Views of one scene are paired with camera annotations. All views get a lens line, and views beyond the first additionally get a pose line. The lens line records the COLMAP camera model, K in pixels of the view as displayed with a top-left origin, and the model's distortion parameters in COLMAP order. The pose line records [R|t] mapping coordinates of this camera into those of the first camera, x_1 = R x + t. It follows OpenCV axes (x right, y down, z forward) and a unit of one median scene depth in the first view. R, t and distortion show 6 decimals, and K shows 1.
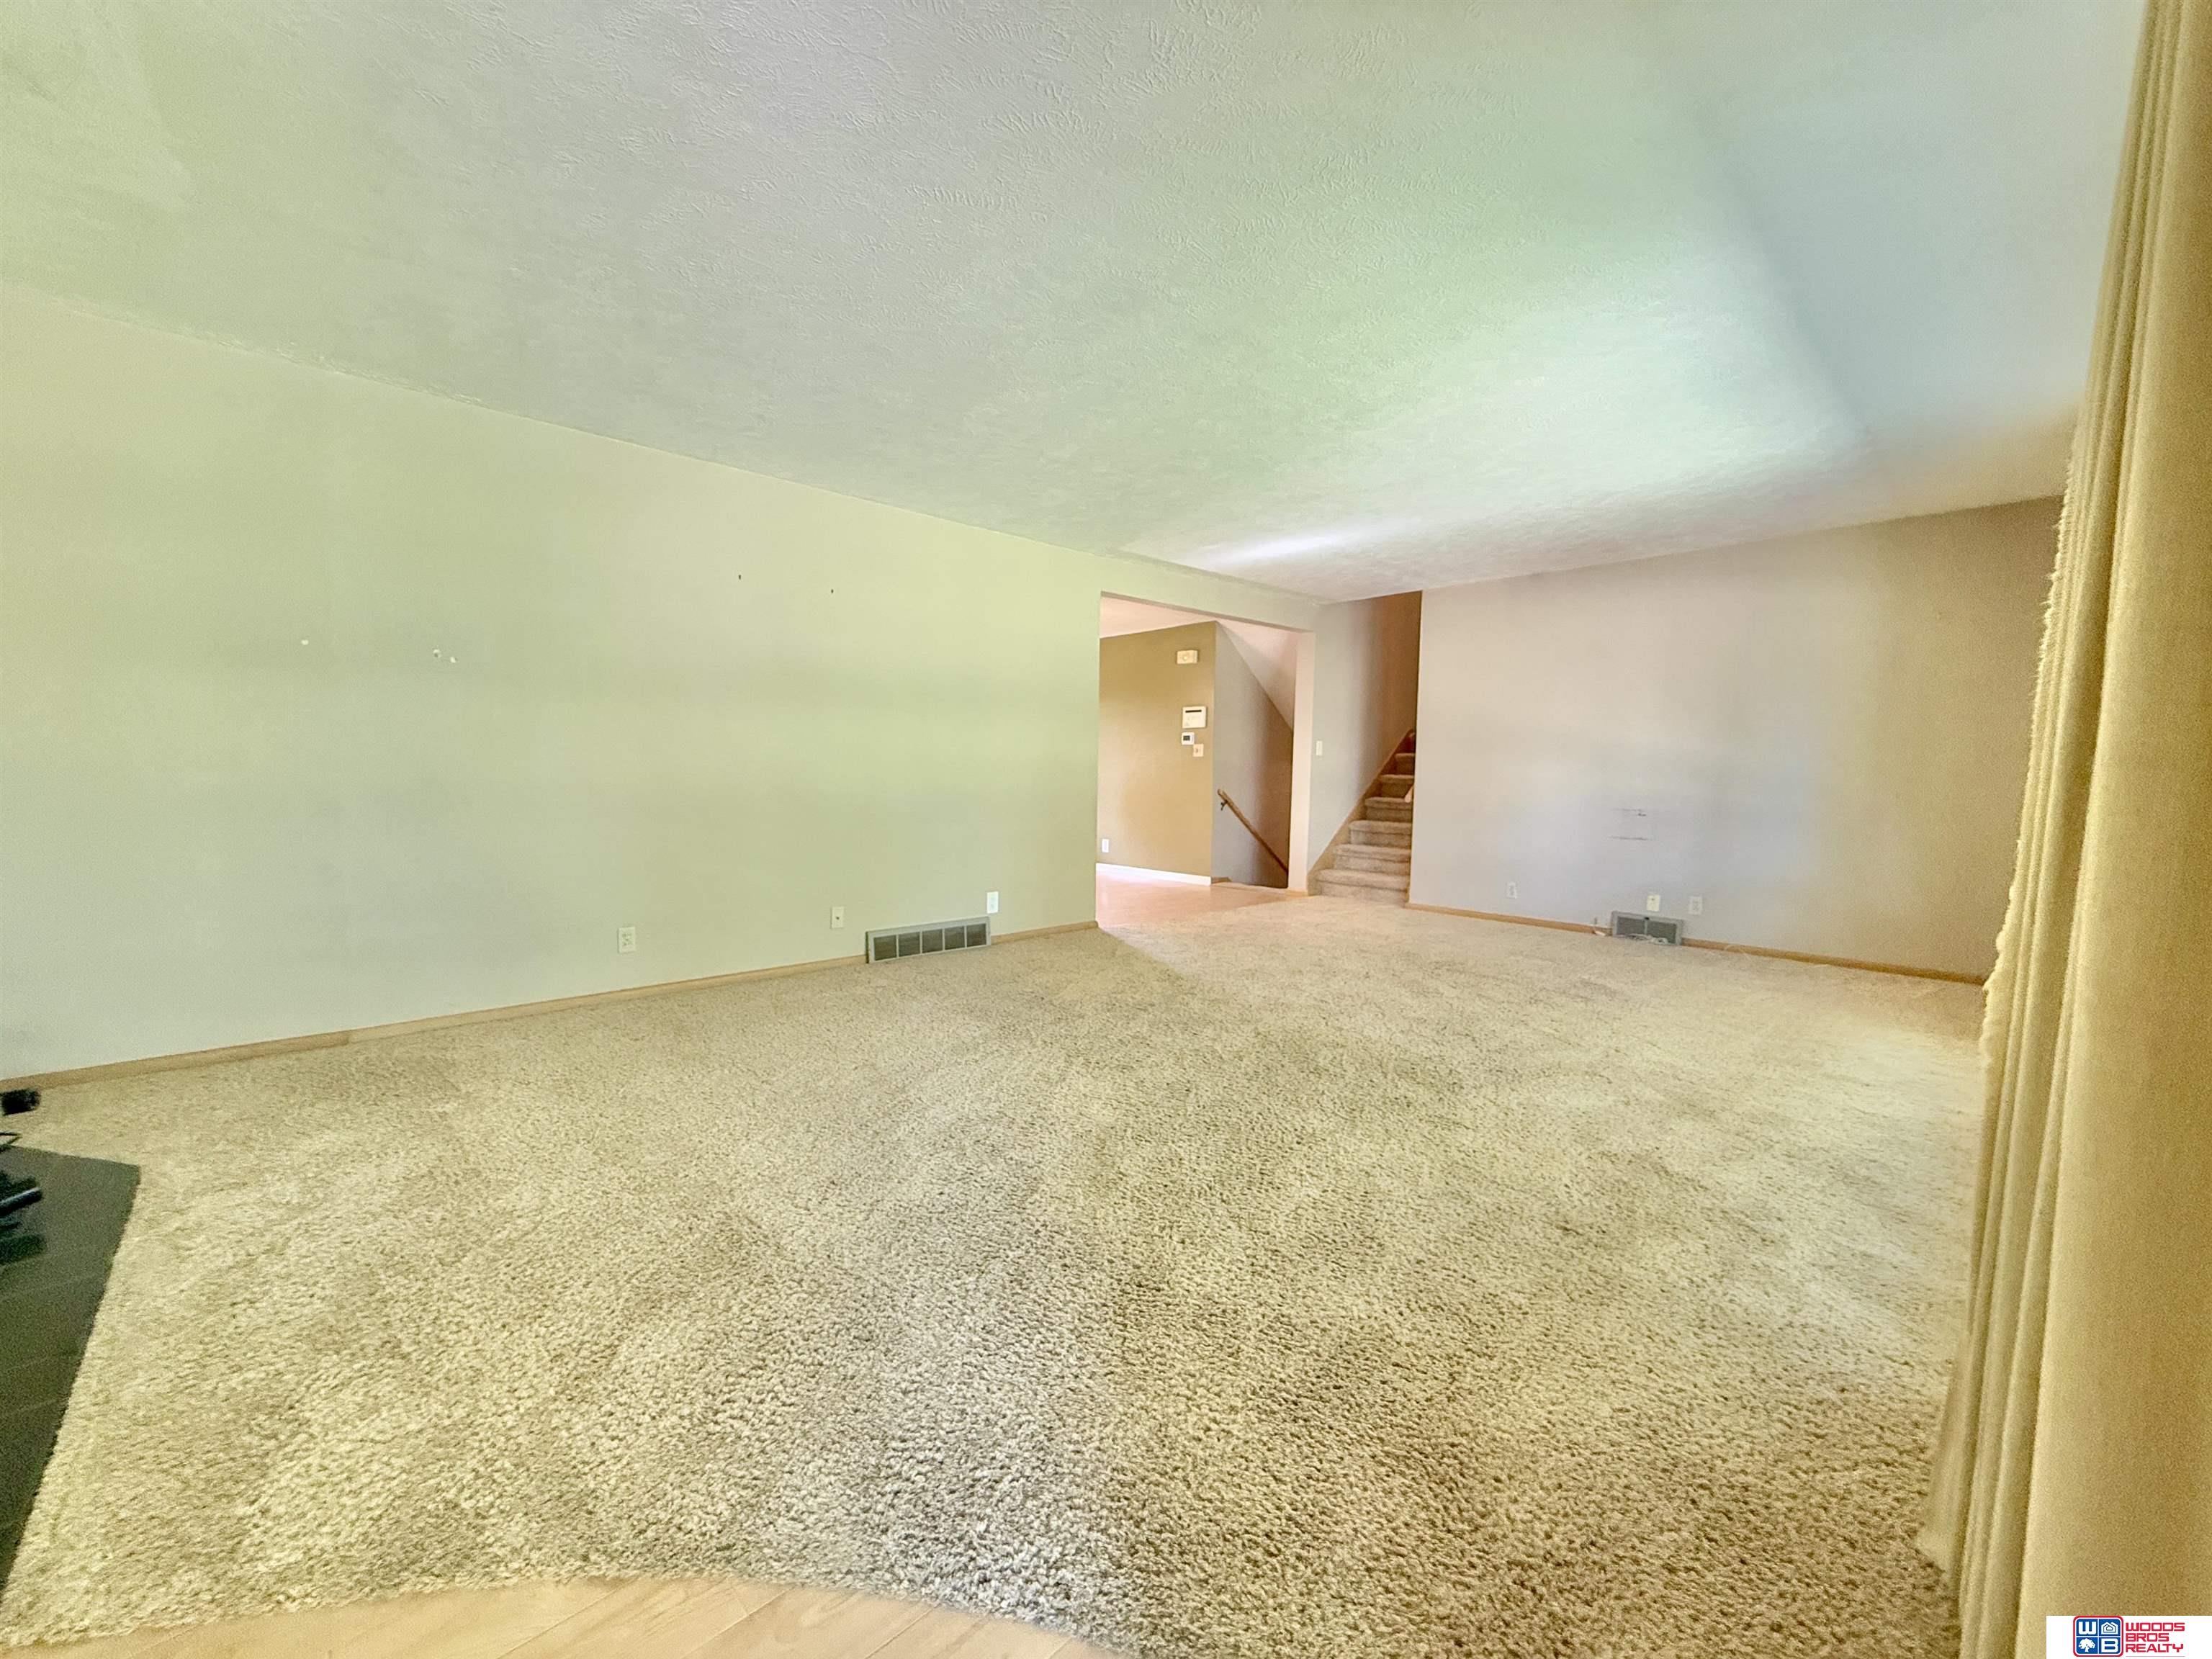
lens RADIAL K [[884.8, 0, 1103.7], [0, 884.8, 832.3], [0, 0, 1]] dist [-0.001784, 0.000538]
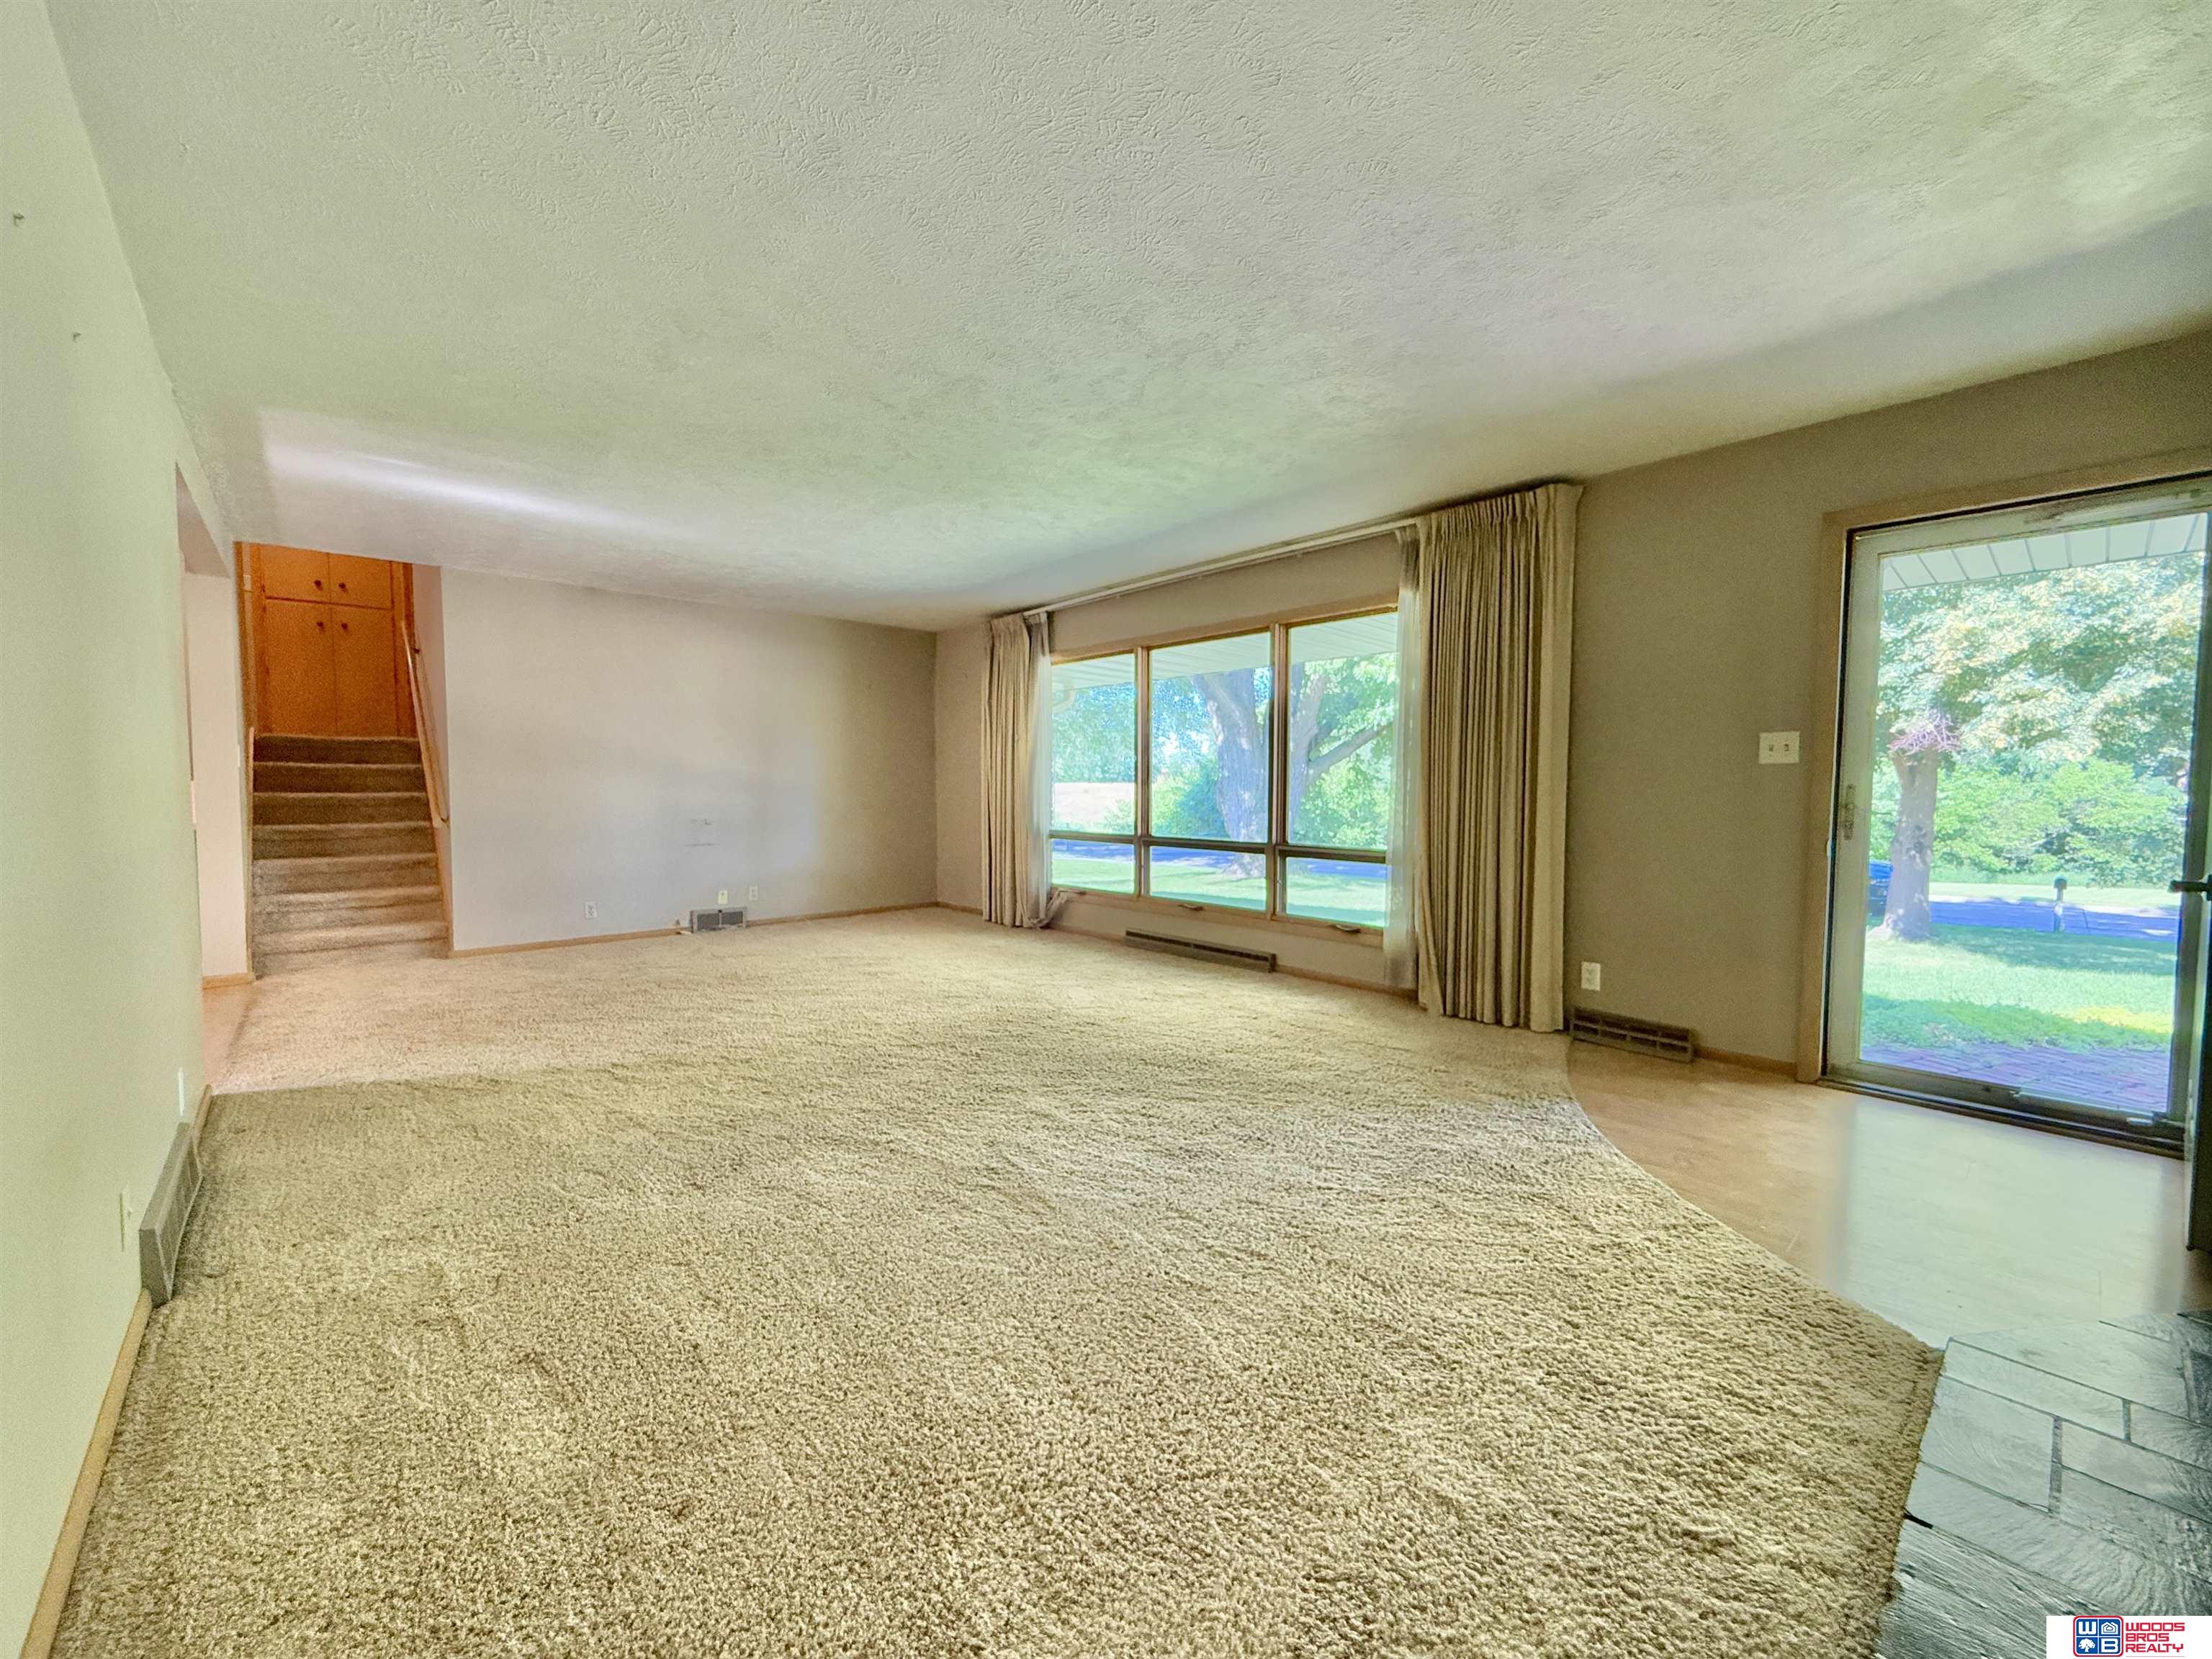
lens RADIAL K [[884.8, 0, 1100.6], [0, 884.8, 835.5], [0, 0, 1]] dist [-0.001784, 0.000538]
pose [[0.016454, -0.072379, 0.997241, -0.543455], [0.067603, 0.995175, 0.071113, -0.052398], [-0.997577, 0.066247, 0.021267, 0.465268]]
